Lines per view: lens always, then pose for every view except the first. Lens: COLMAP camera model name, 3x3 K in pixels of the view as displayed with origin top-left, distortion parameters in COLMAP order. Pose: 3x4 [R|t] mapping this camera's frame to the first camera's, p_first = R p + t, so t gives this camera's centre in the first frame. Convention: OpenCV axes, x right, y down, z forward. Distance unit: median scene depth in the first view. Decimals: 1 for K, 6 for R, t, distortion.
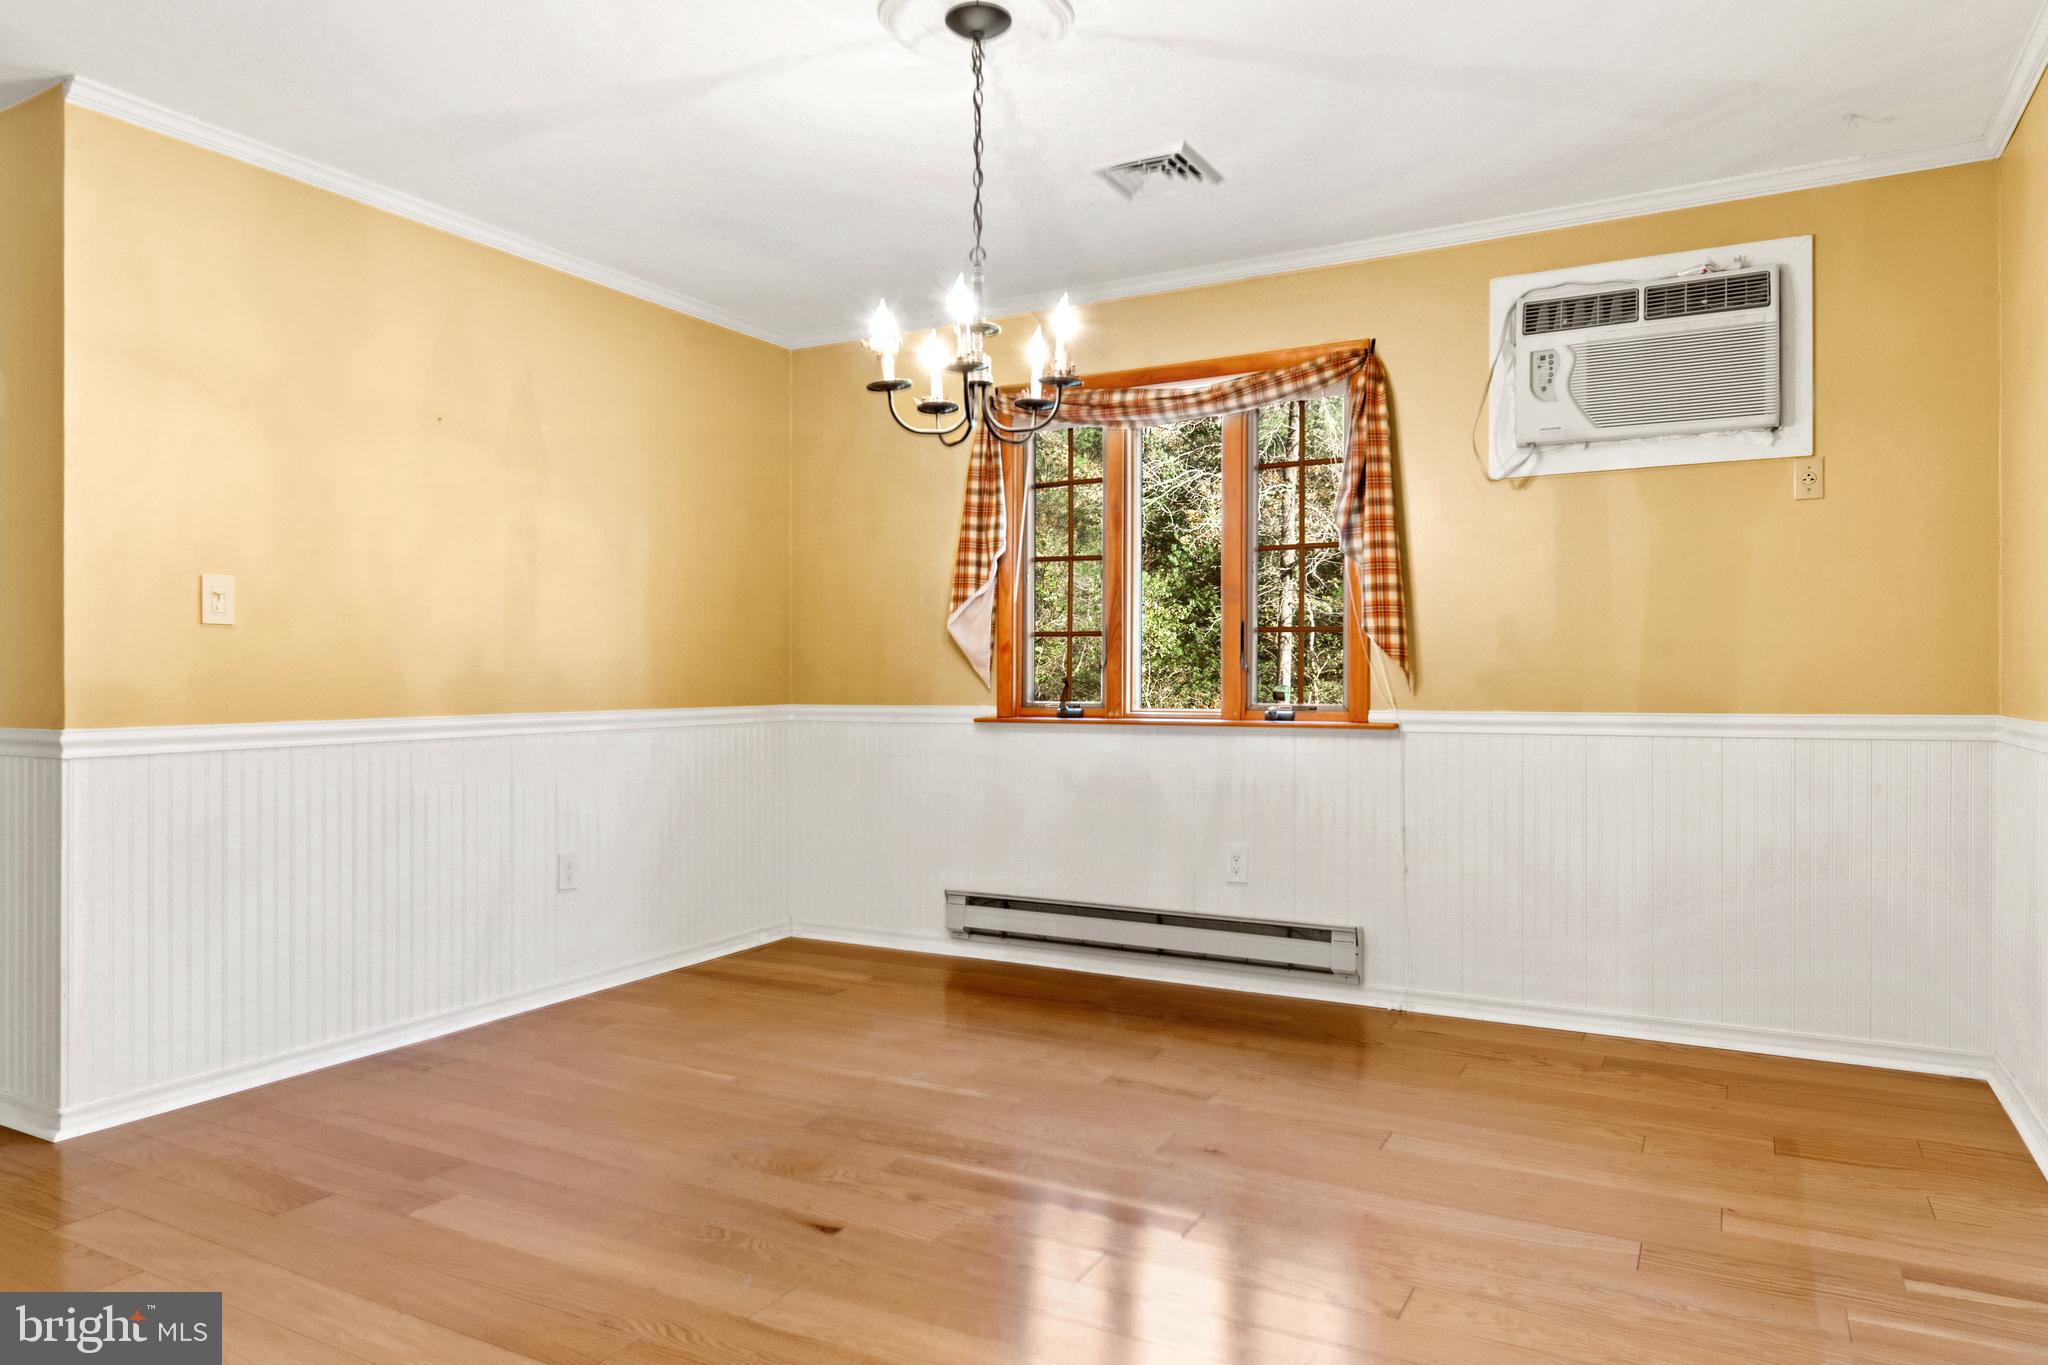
lens RADIAL K [[1306.9, 0, 1024.3], [0, 1306.9, 683.2], [0, 0, 1]] dist [-0.003761, -0.002991]
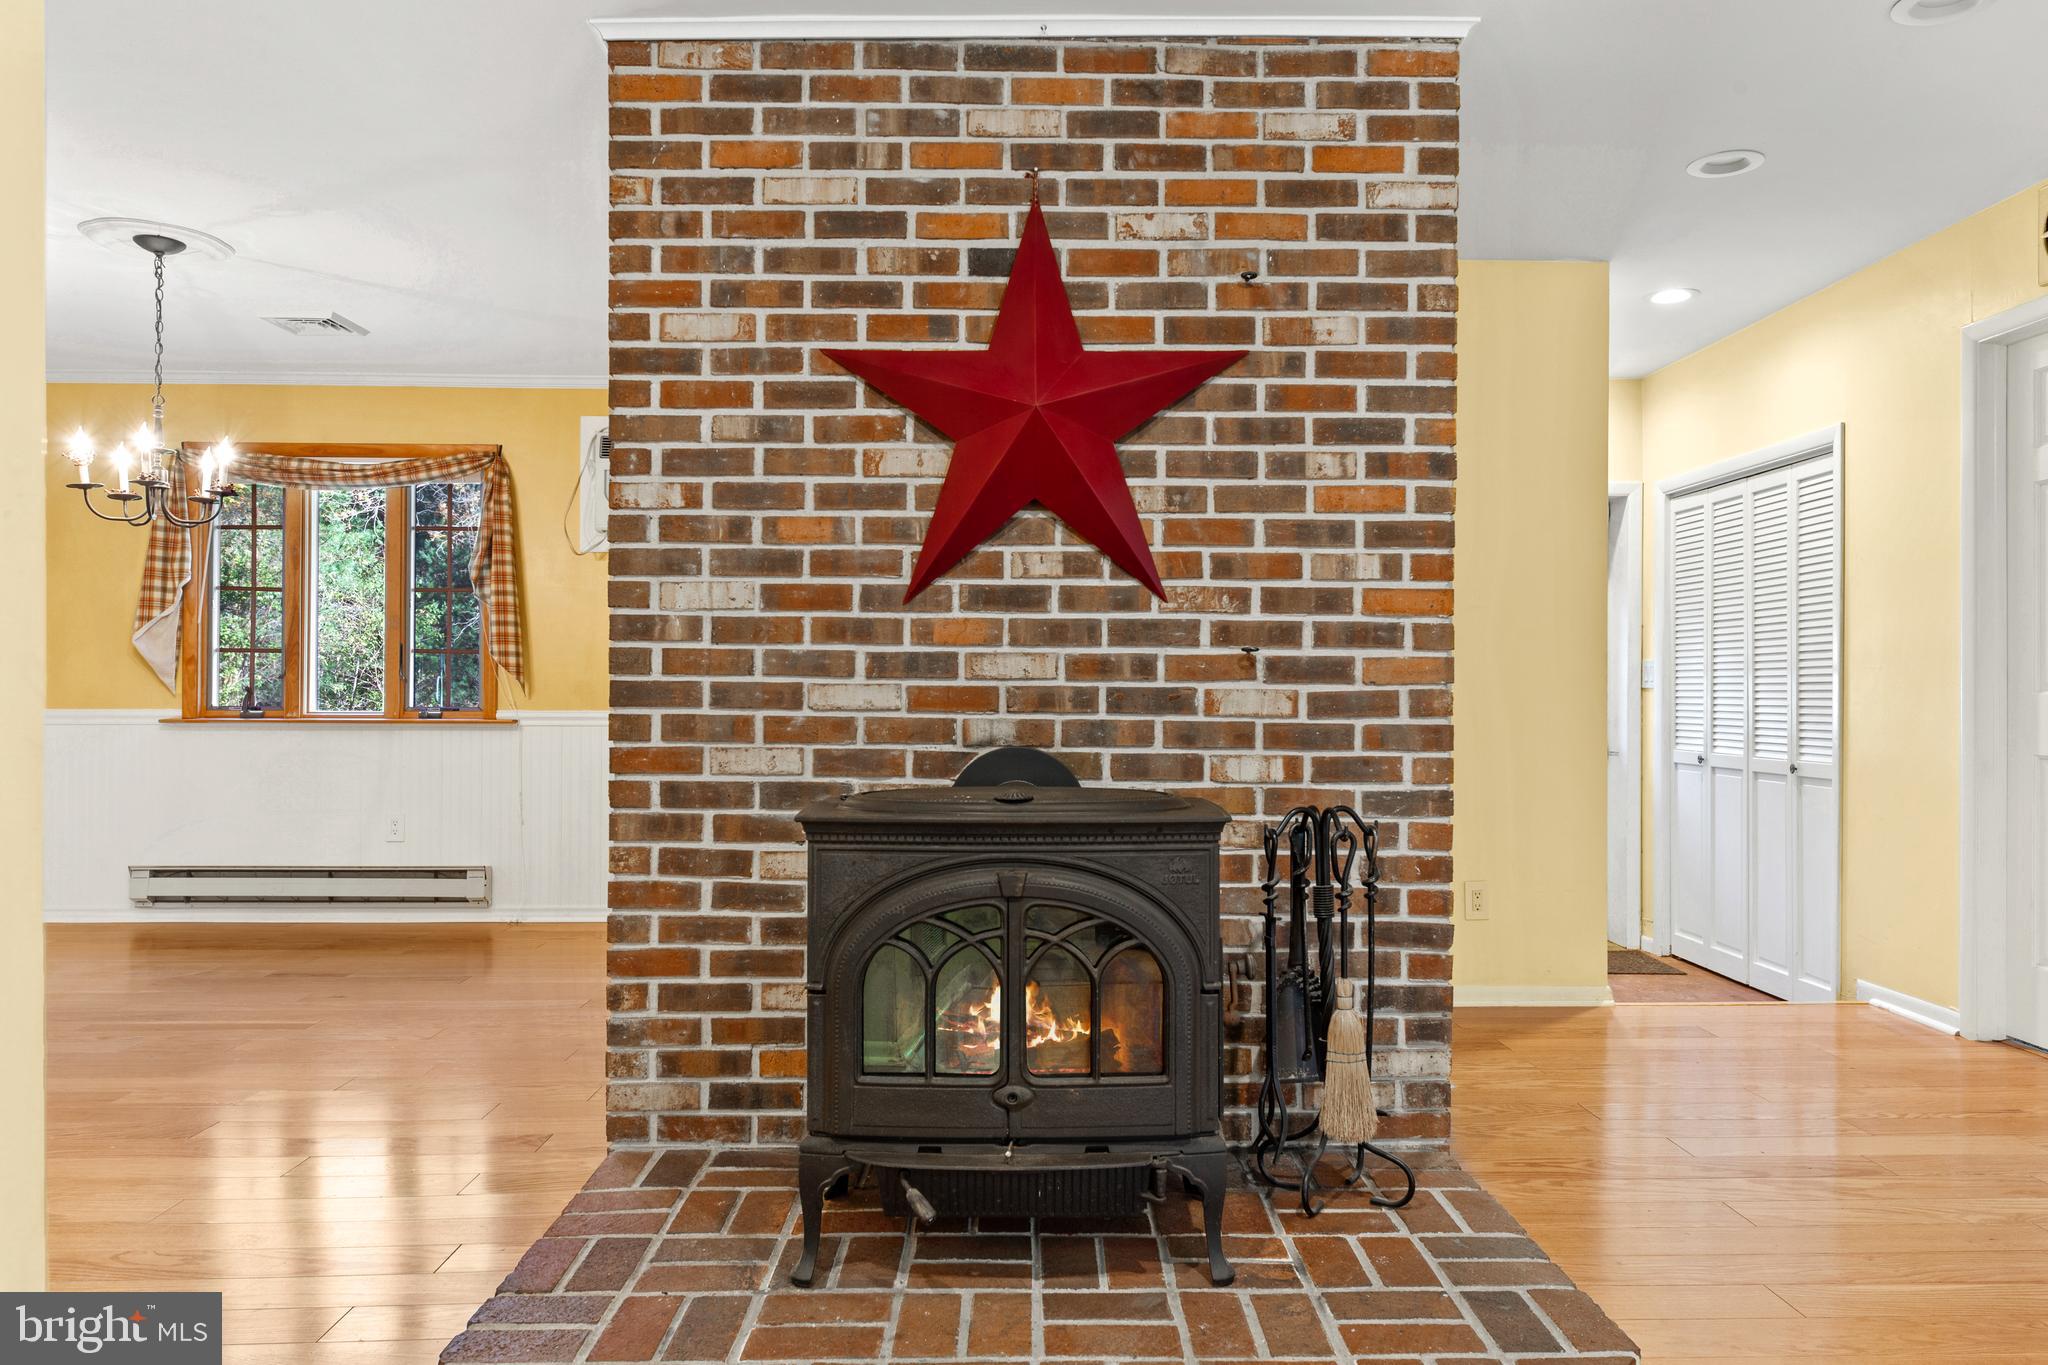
lens RADIAL K [[1351.1, 0, 1043.6], [0, 1351.1, 689.3], [0, 0, 1]] dist [0.016635, -0.016635]
pose [[0.860927, 0.003755, 0.508715, 0.030491], [-0.004121, 0.999991, -0.000408, -0.003372], [-0.508712, -0.001745, 0.860935, -0.542073]]
